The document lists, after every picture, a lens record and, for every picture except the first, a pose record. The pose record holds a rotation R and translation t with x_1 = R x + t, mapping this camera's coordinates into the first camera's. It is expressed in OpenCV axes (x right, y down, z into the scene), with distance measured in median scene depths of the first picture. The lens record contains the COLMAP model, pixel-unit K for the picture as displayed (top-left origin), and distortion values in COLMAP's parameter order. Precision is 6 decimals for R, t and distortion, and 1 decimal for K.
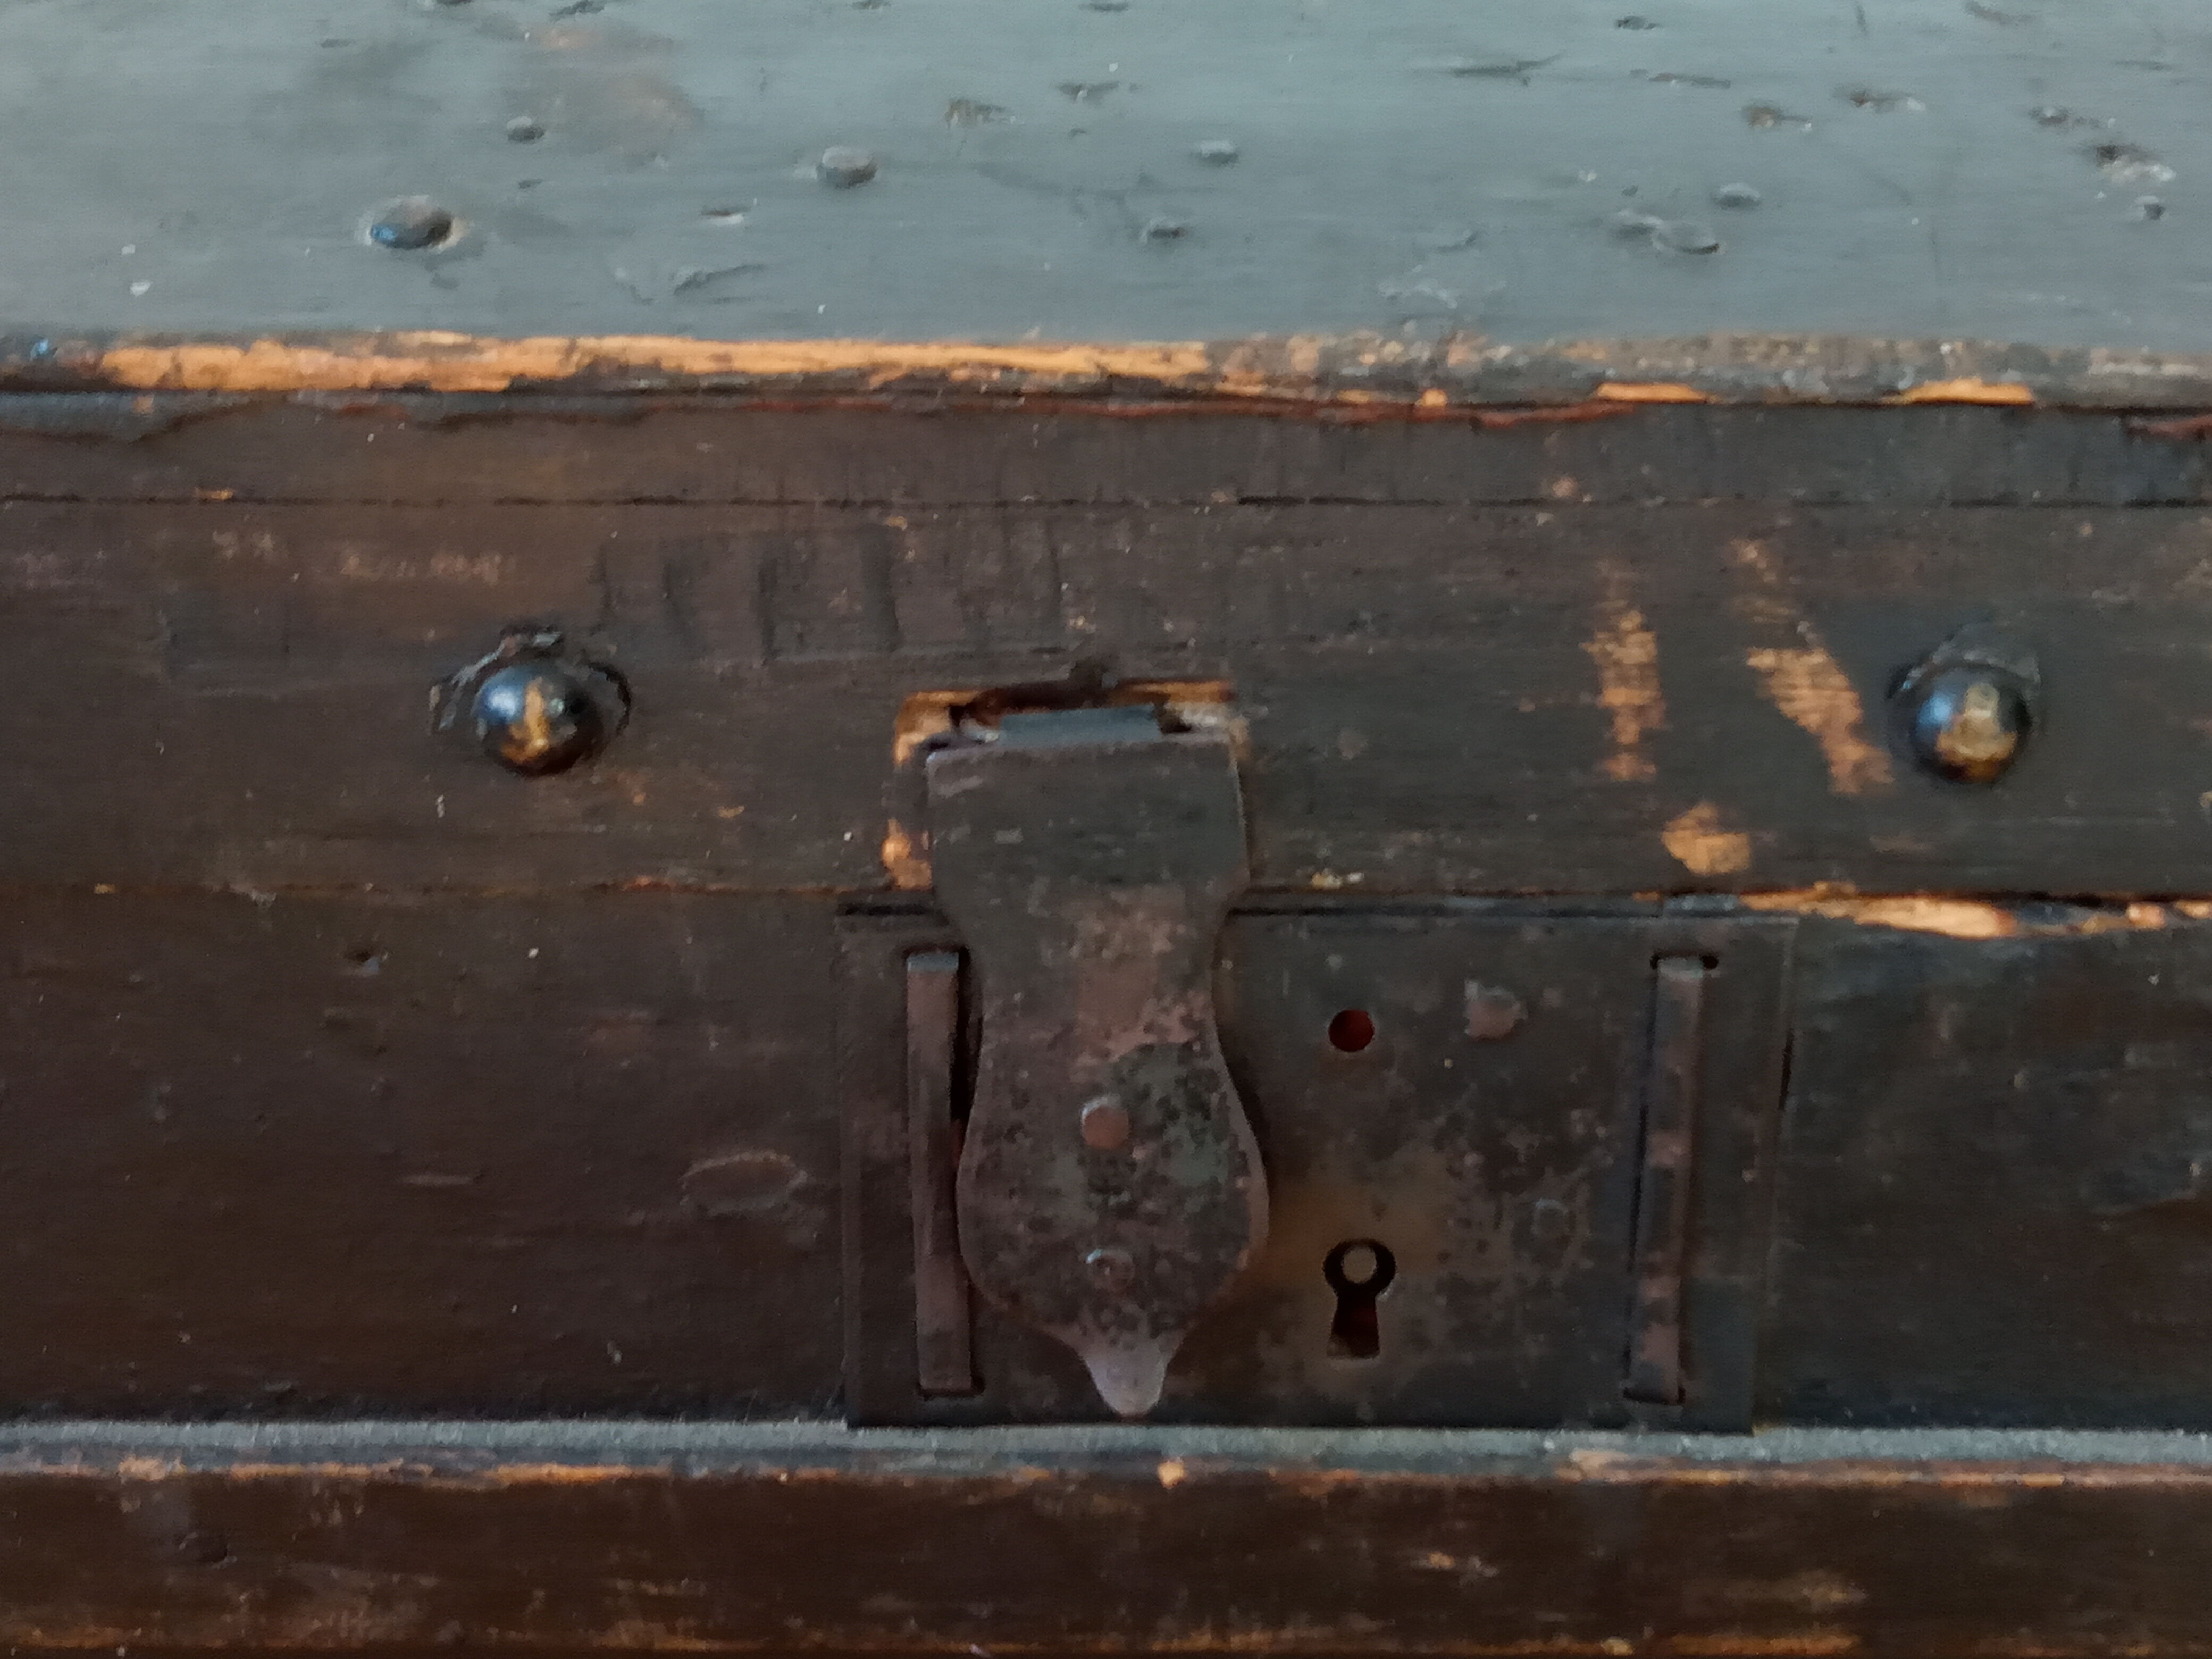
lens RADIAL K [[3270.2, 0, 1119.4], [0, 3270.2, 797.2], [0, 0, 1]] dist [0.163980, -0.650309]
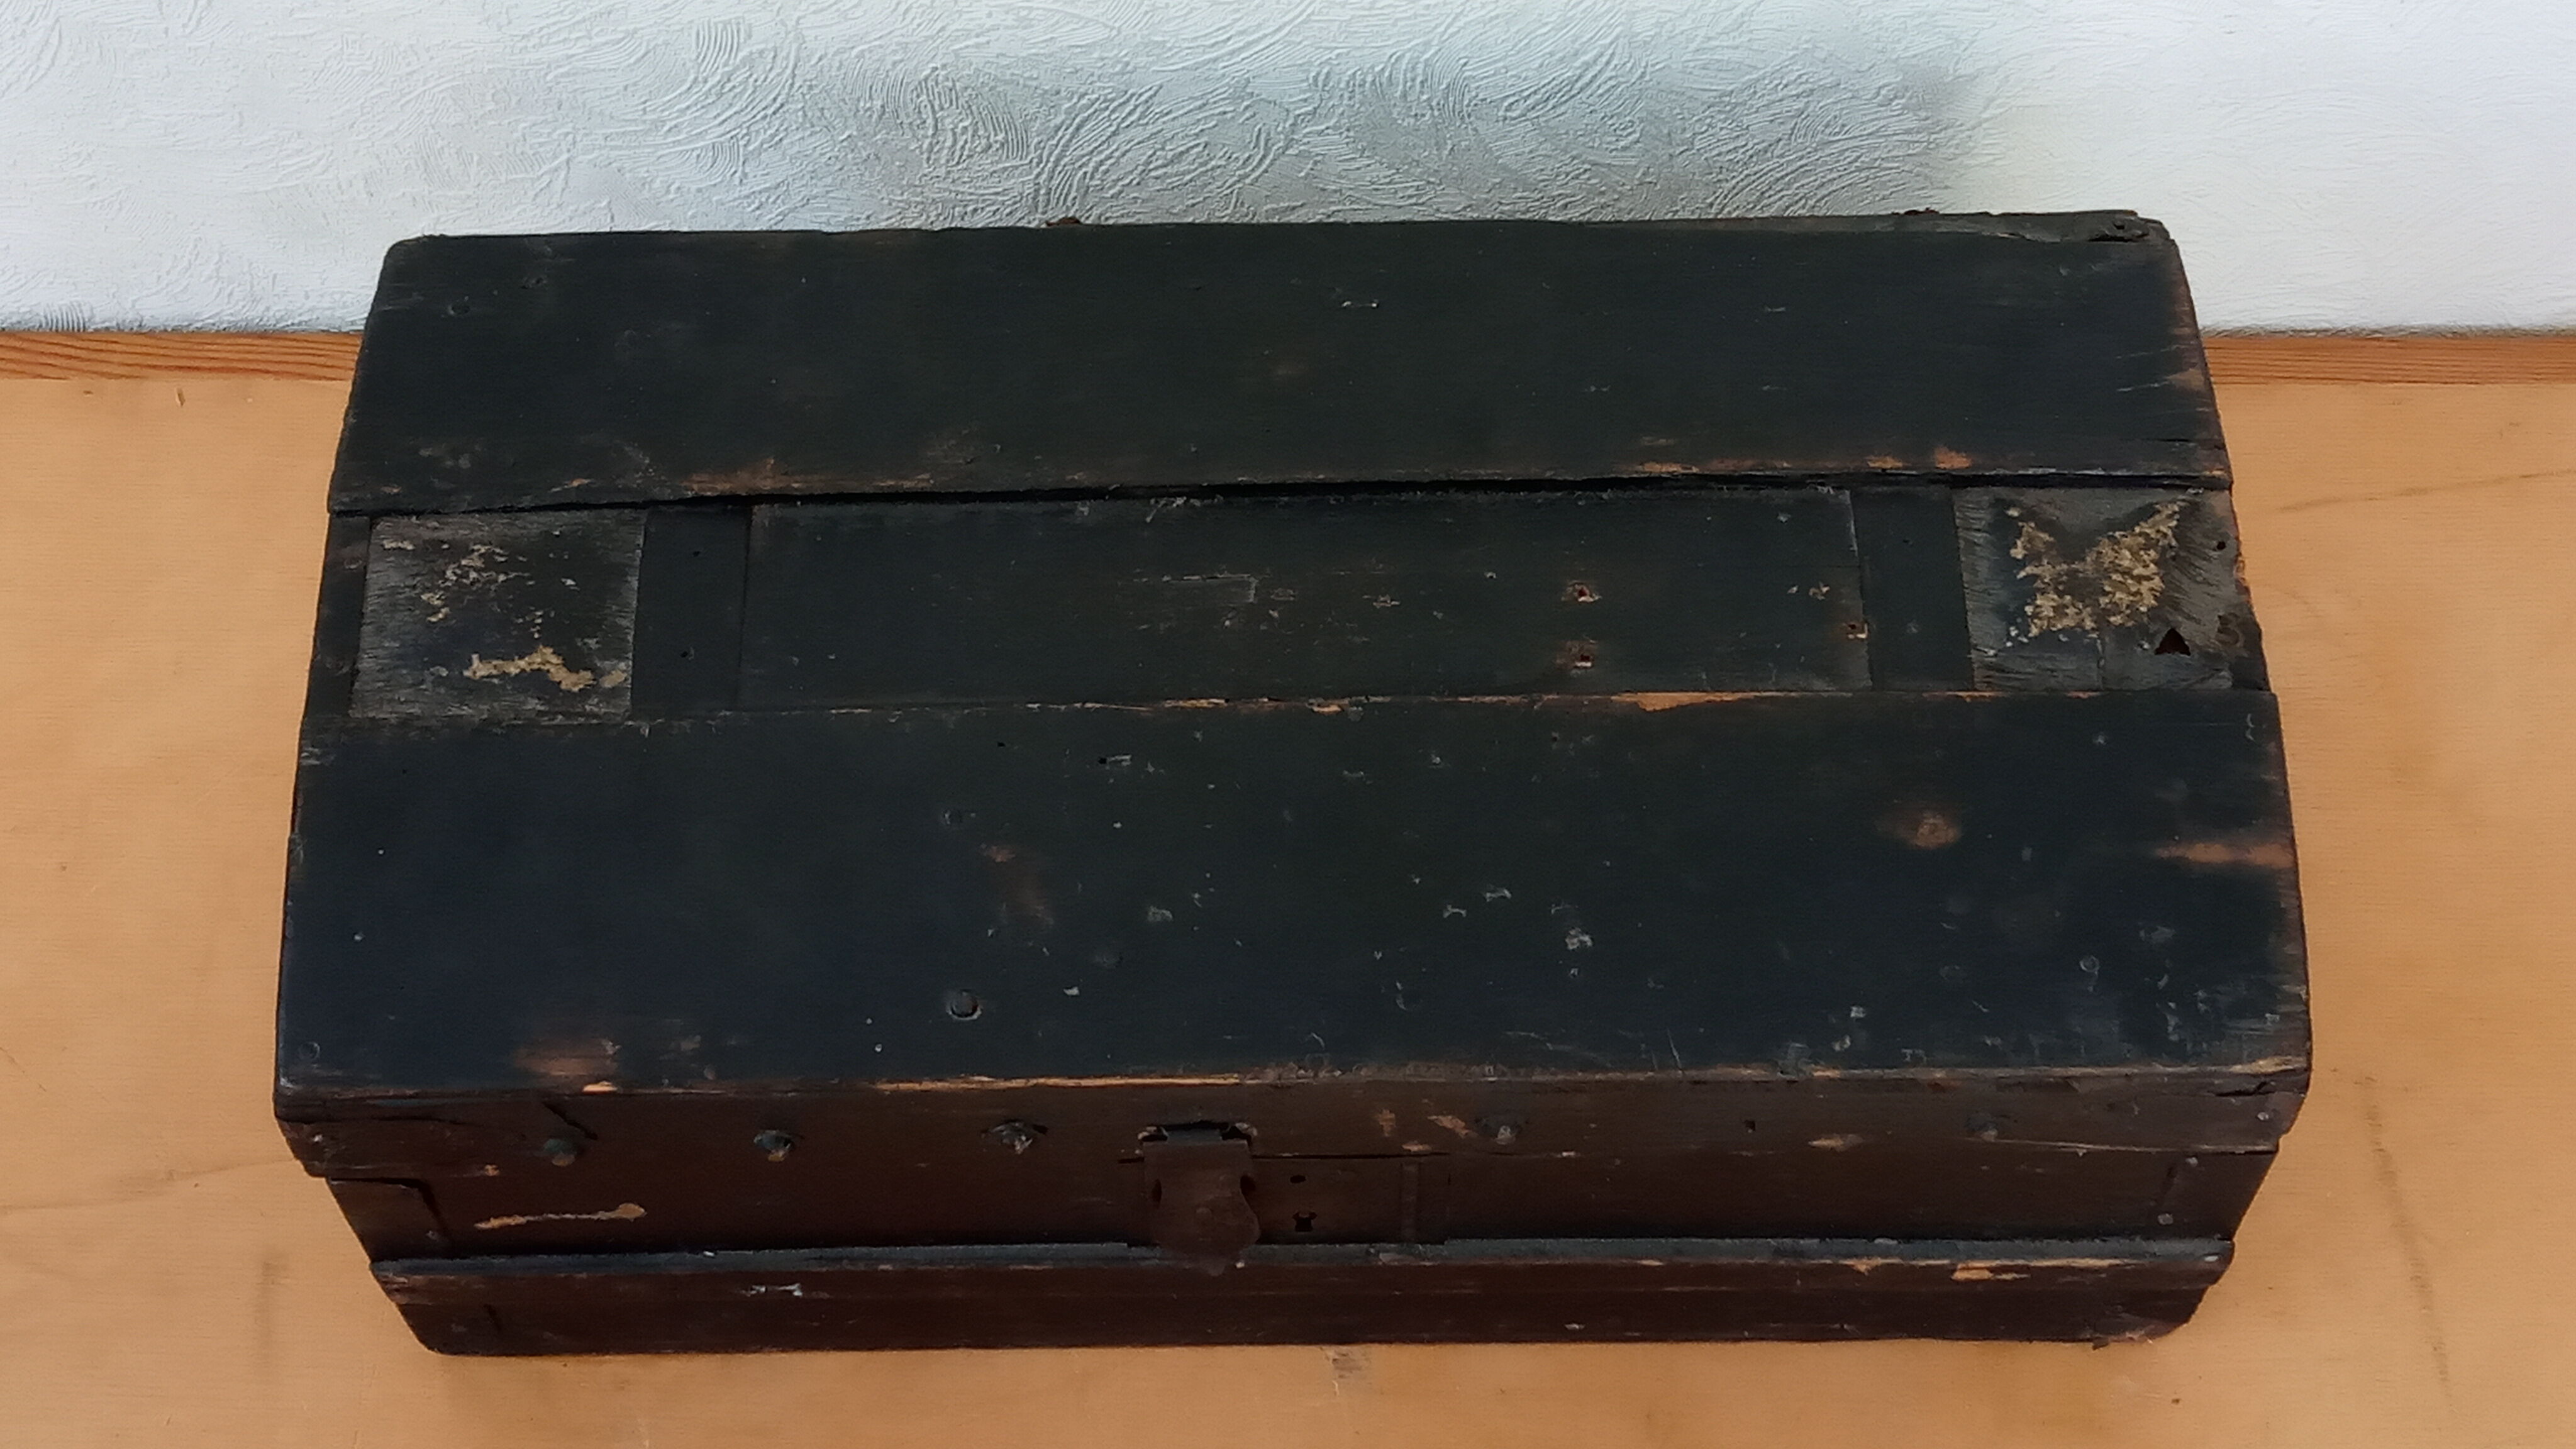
lens RADIAL K [[3740.4, 0, 1288.0], [0, 3740.4, 724.5], [0, 0, 1]] dist [0.164541, -0.771146]
pose [[0.999893, -0.009618, -0.011064, 0.105312], [0.014292, 0.807482, 0.589719, -2.271886], [0.003262, -0.589814, 0.807533, -1.479152]]
